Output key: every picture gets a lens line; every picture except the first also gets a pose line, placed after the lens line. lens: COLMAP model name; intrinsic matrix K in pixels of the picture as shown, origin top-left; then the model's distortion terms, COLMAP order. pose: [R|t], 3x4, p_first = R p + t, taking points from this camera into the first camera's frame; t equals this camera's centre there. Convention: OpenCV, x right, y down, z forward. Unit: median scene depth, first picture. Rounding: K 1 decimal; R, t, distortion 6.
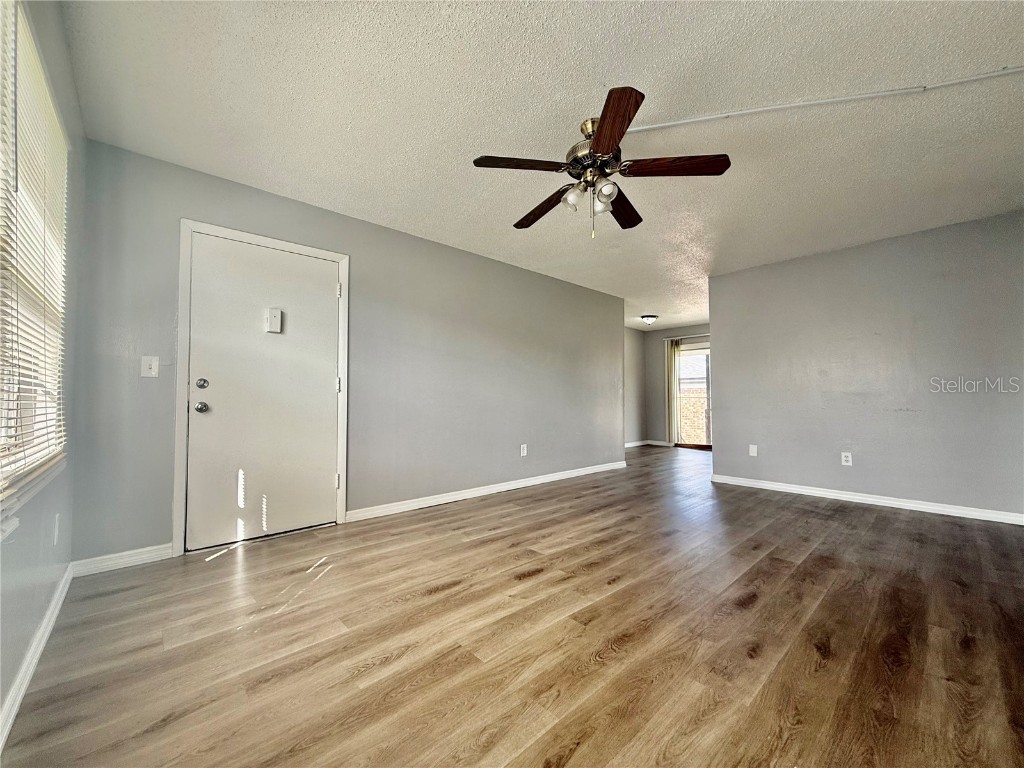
lens RADIAL K [[403.5, 0, 512.0], [0, 403.5, 384.0], [0, 0, 1]] dist [0.001040, 0.000286]
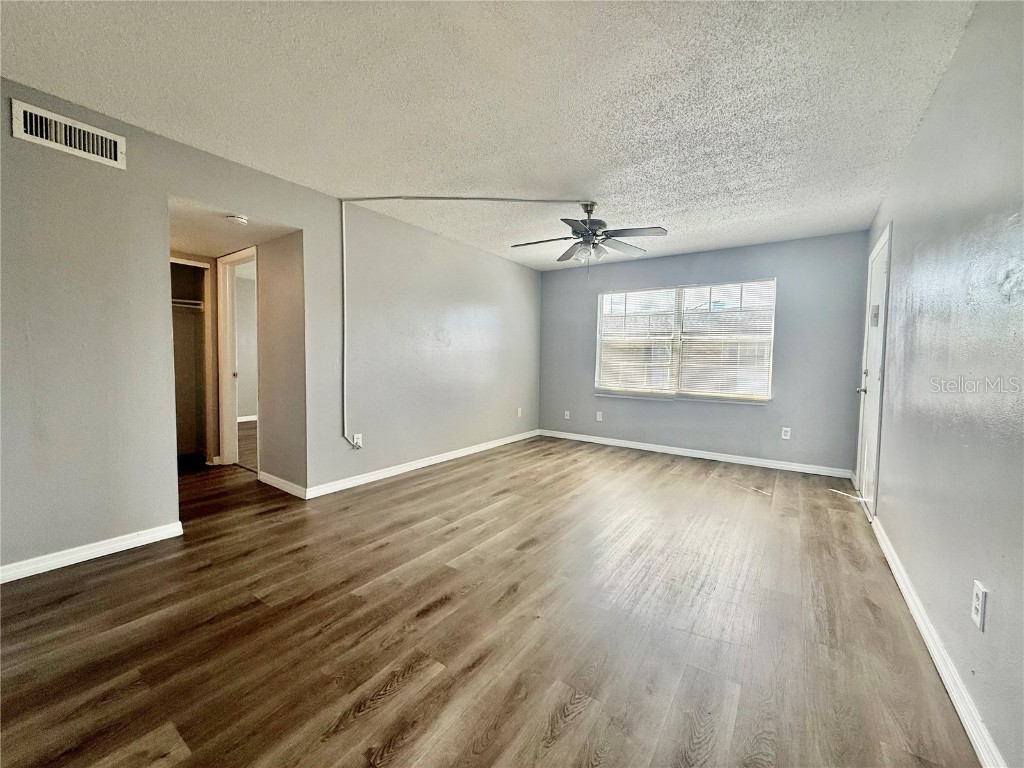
lens RADIAL K [[403.5, 0, 512.0], [0, 403.5, 384.0], [0, 0, 1]] dist [0.001040, 0.000286]
pose [[-0.975732, -0.001946, -0.218960, 1.041555], [-0.006382, 0.999788, 0.019558, 0.025862], [0.218876, 0.020480, -0.975538, 3.080699]]
